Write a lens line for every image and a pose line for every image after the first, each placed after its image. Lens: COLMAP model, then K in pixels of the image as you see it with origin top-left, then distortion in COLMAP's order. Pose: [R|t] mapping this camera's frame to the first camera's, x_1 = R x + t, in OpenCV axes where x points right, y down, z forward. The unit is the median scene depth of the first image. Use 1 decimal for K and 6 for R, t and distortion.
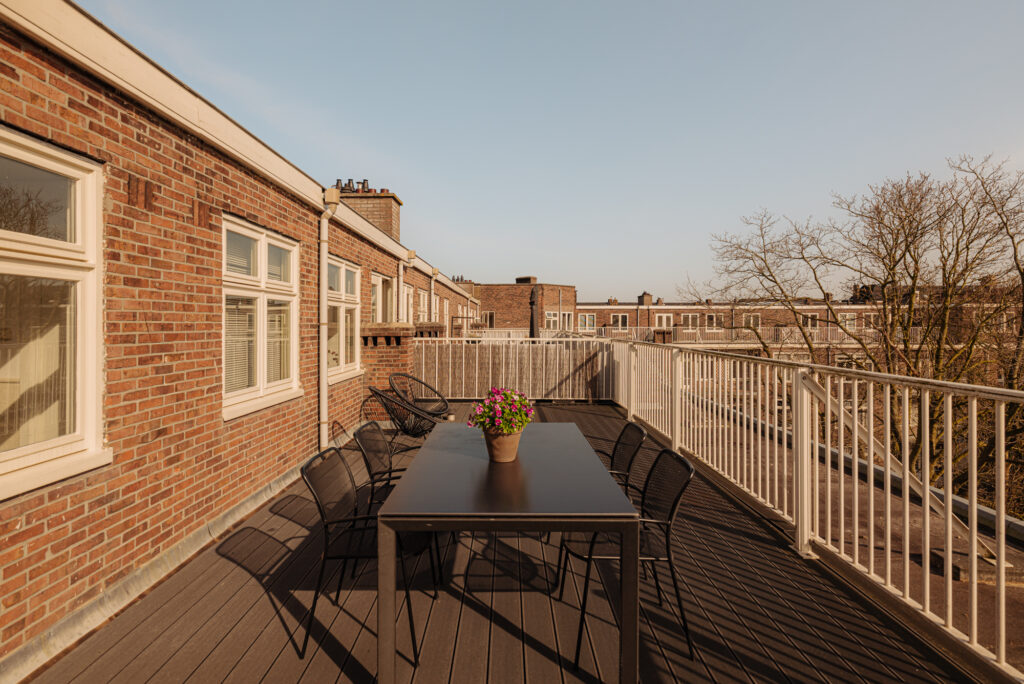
lens RADIAL K [[528.7, 0, 512.7], [0, 528.7, 325.6], [0, 0, 1]] dist [-0.000016, 0.000103]
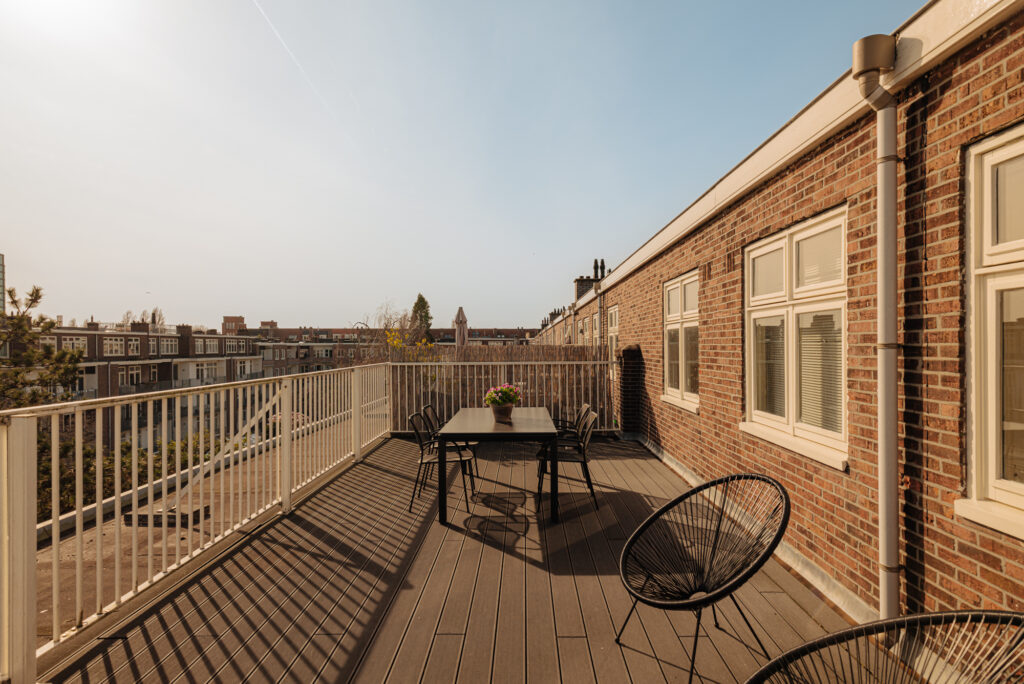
lens RADIAL K [[543.0, 0, 512.0], [0, 543.0, 342.0], [0, 0, 1]] dist [-0.005160, -0.000519]
pose [[-0.999479, 0.004583, 0.031962, -0.094477], [0.004443, 0.999980, -0.004466, -0.009247], [-0.031982, -0.004322, -0.999479, 2.489057]]
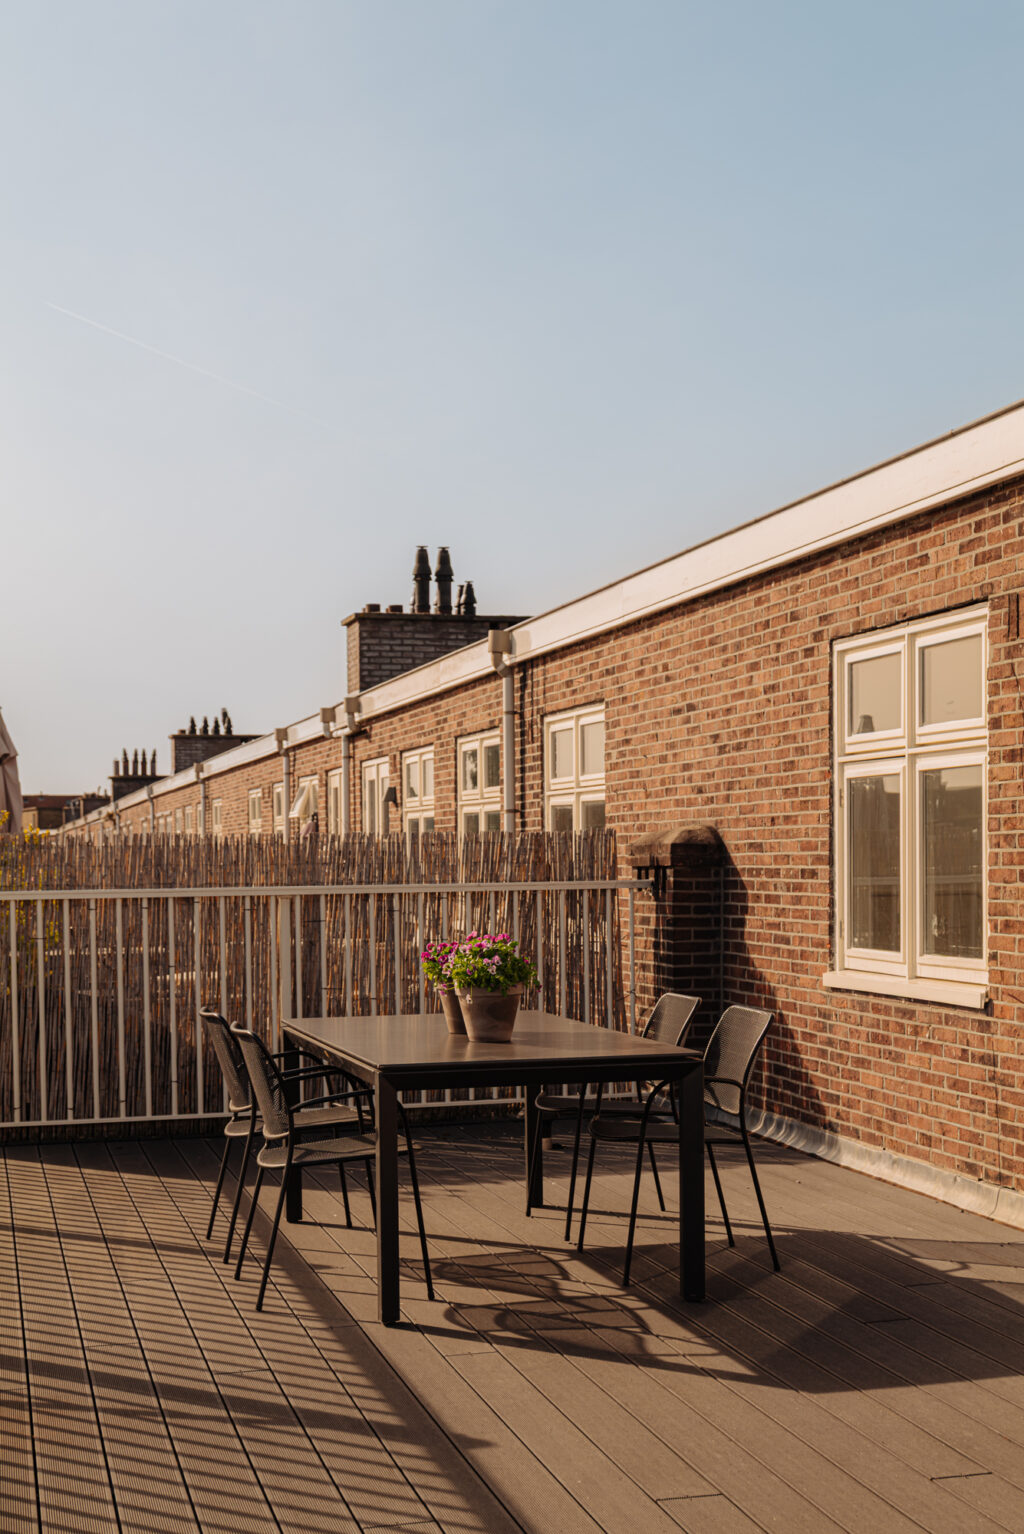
lens RADIAL K [[2043.2, 0, 515.3], [0, 2043.2, 878.9], [0, 0, 1]] dist [0.015680, 0.013829]
pose [[-0.970326, 0.012431, -0.241483, 0.438853], [0.009514, 0.999867, 0.013243, 0.028233], [0.241615, 0.010552, -0.970315, 2.867780]]
